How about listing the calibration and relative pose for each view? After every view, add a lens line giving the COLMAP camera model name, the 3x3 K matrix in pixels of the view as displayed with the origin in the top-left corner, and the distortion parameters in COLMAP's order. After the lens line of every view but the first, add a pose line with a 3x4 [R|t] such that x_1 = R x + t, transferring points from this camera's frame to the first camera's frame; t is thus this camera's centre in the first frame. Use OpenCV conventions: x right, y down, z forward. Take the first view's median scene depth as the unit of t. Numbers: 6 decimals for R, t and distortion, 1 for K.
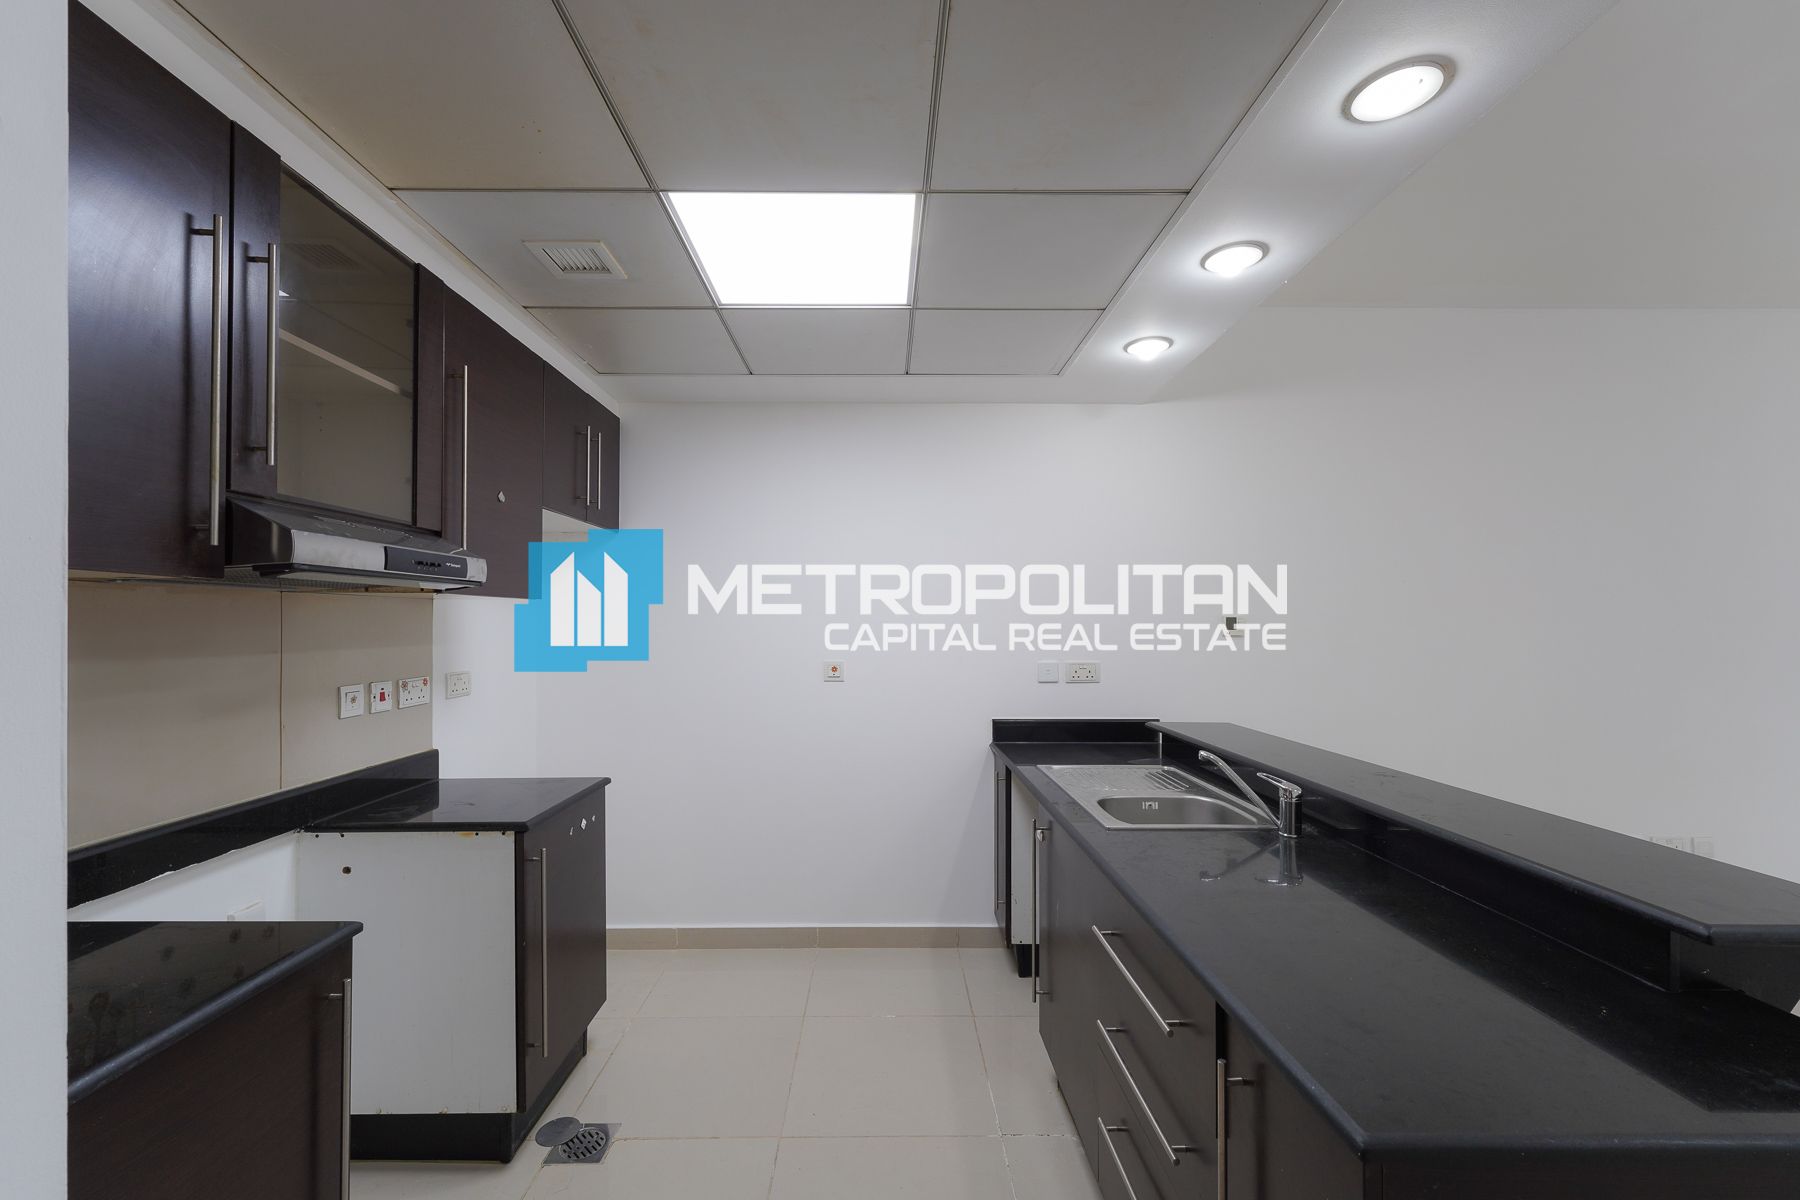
lens RADIAL K [[728.6, 0, 895.5], [0, 728.6, 619.0], [0, 0, 1]] dist [-0.000398, -0.000018]
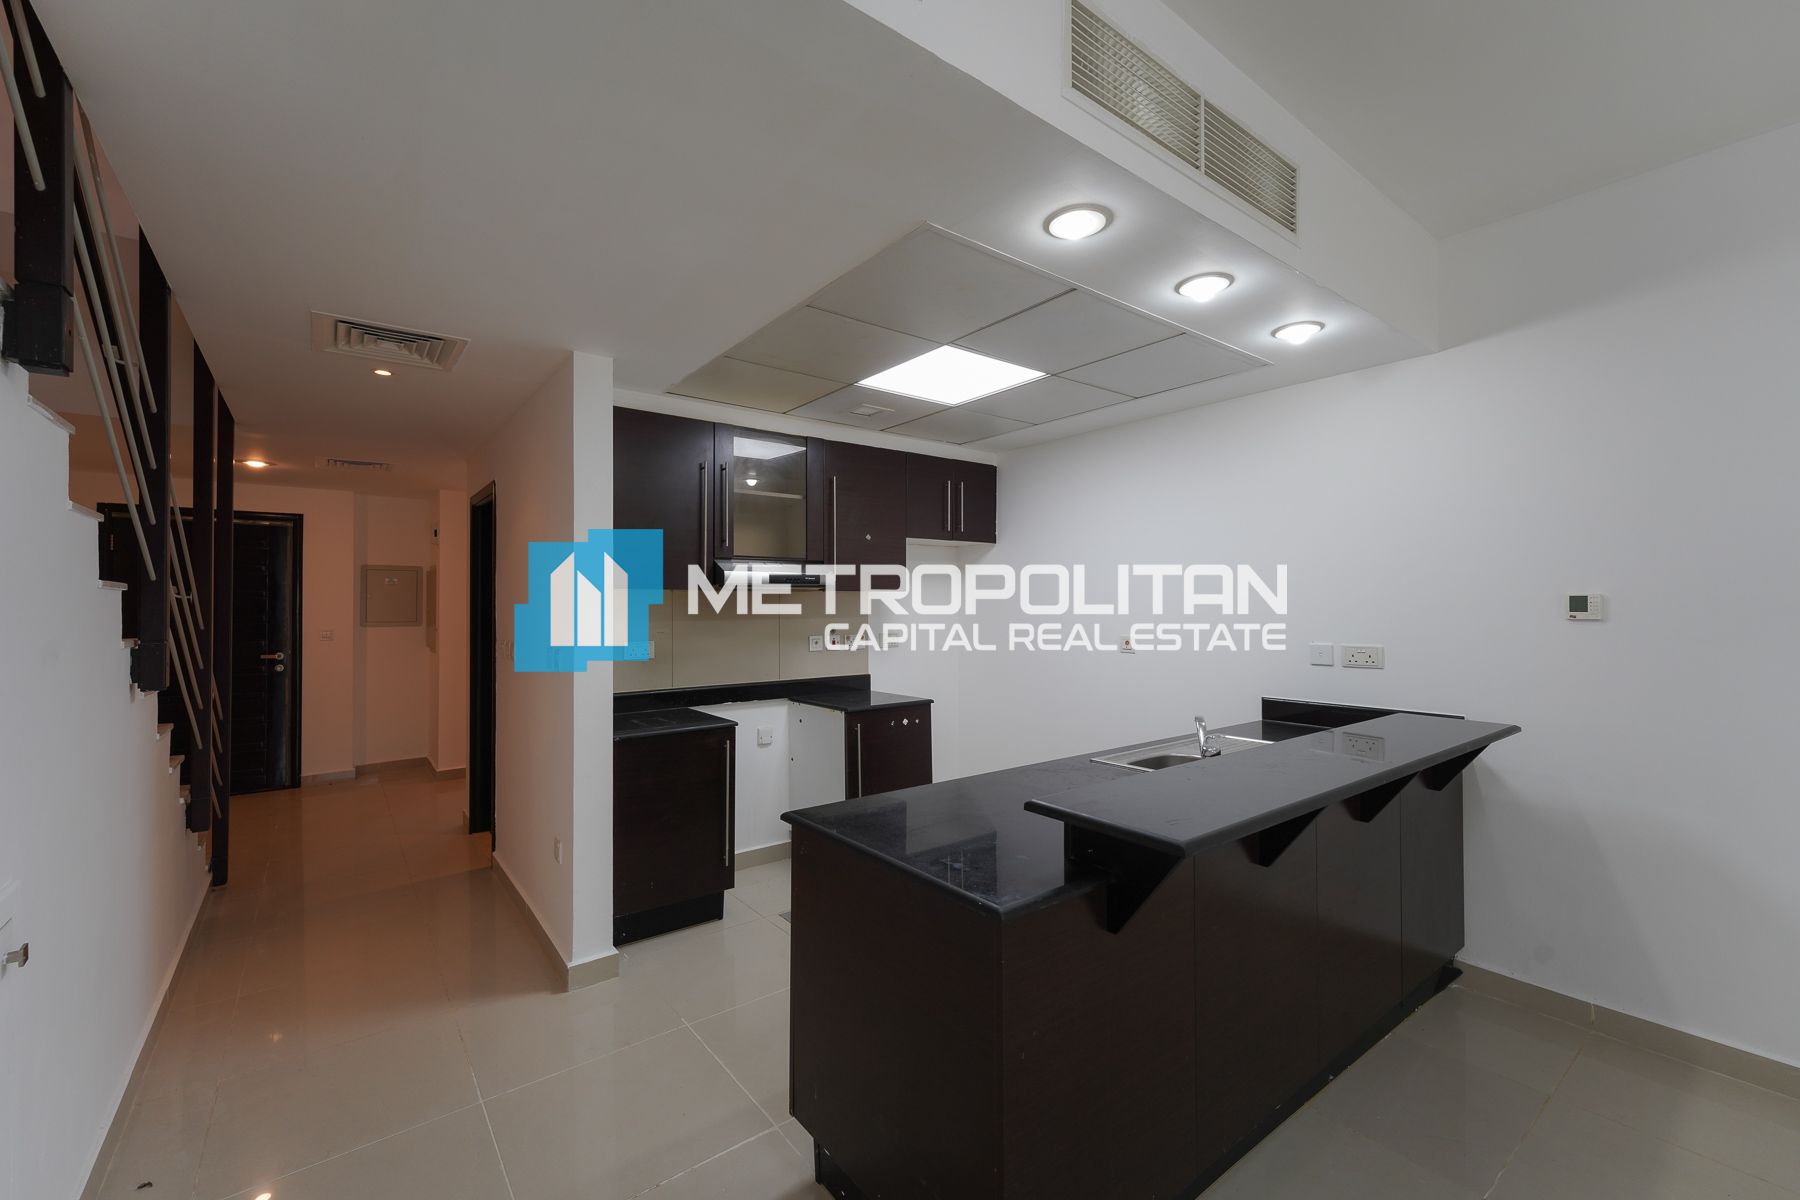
lens RADIAL K [[728.6, 0, 897.5], [0, 728.6, 598.6], [0, 0, 1]] dist [-0.000398, -0.000018]
pose [[0.624634, -0.008386, -0.780873, 0.792450], [0.004468, 0.999964, -0.007164, 0.001967], [0.780905, 0.000986, 0.624649, -0.082598]]
